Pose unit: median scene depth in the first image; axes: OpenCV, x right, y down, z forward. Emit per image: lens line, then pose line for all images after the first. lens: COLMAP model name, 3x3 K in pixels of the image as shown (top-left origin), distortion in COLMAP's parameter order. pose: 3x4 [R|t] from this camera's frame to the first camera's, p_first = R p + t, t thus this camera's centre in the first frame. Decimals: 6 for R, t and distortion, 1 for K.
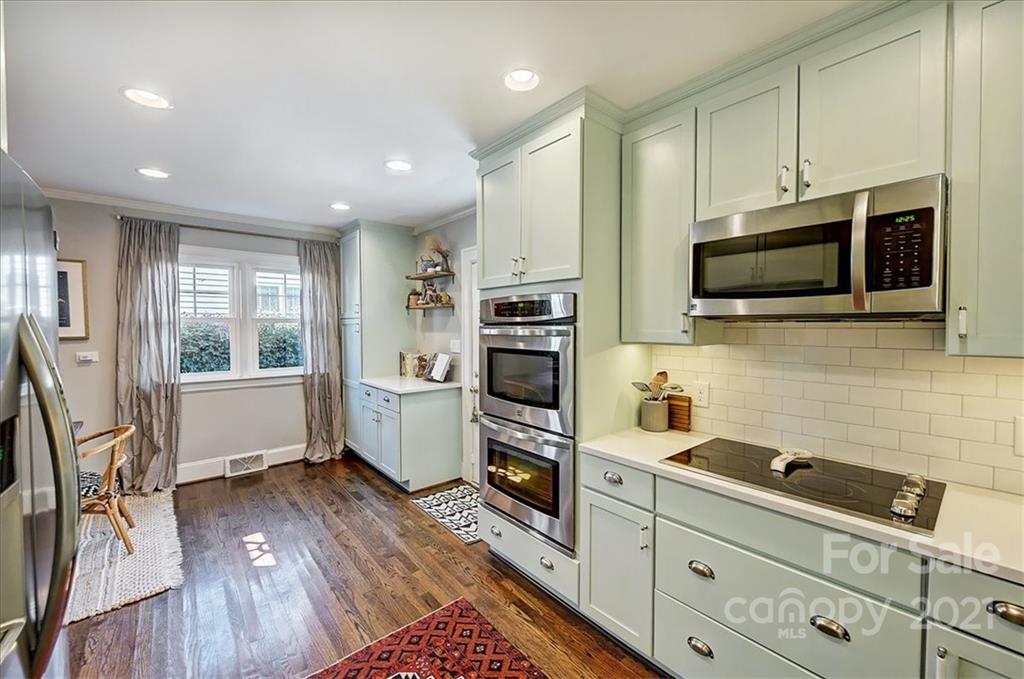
lens RADIAL K [[408.2, 0, 513.4], [0, 408.2, 334.7], [0, 0, 1]] dist [0.000003, -0.000604]
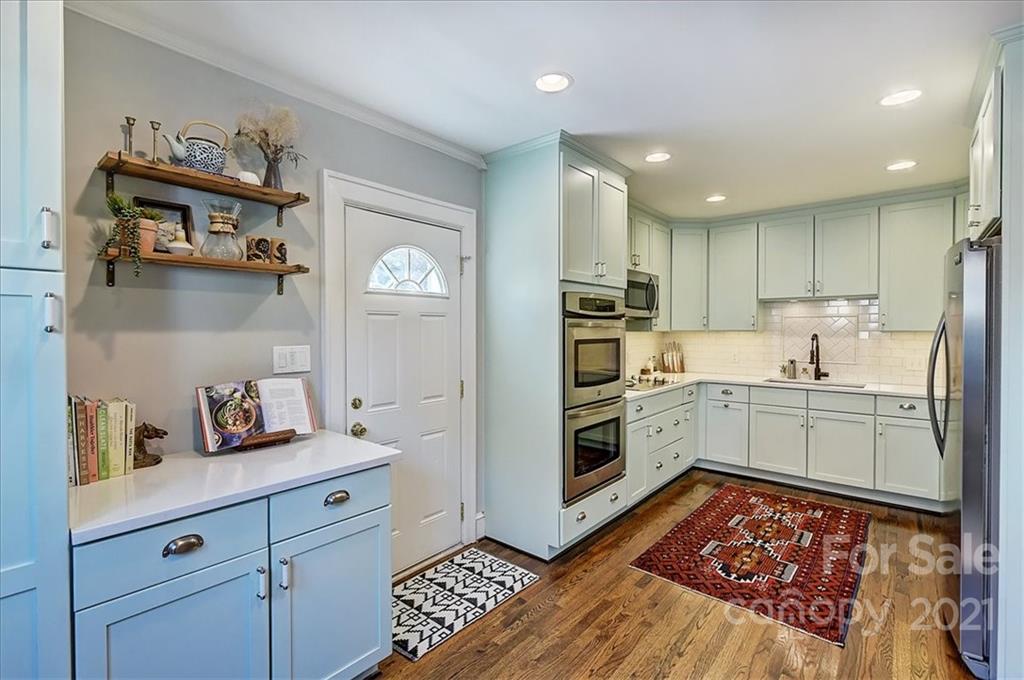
lens RADIAL K [[467.4, 0, 515.9], [0, 467.4, 336.4], [0, 0, 1]] dist [0.000904, 0.000028]
pose [[-0.180418, -0.010105, 0.983538, -1.220051], [0.027867, 0.999493, 0.015381, 0.000194], [-0.983195, 0.030183, -0.180045, 1.413966]]
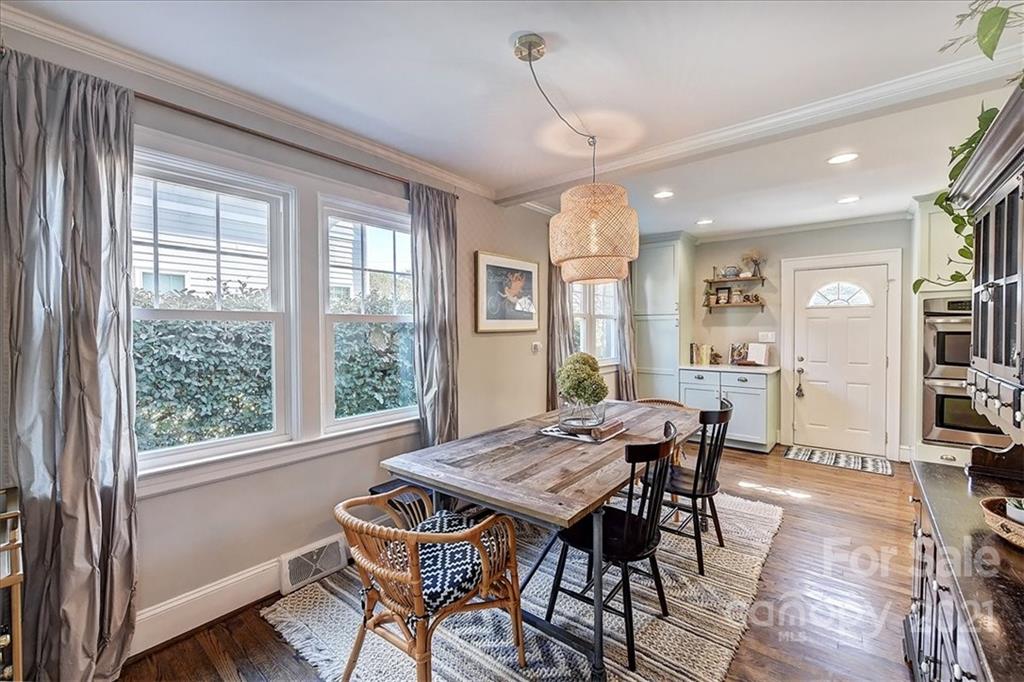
lens RADIAL K [[408.2, 0, 516.7], [0, 408.2, 336.9], [0, 0, 1]] dist [0.000003, -0.000604]
pose [[0.982392, 0.001241, 0.186825, -1.876539], [0.000887, 0.999936, -0.011303, 0.068135], [-0.186827, 0.011270, 0.982328, -0.122443]]
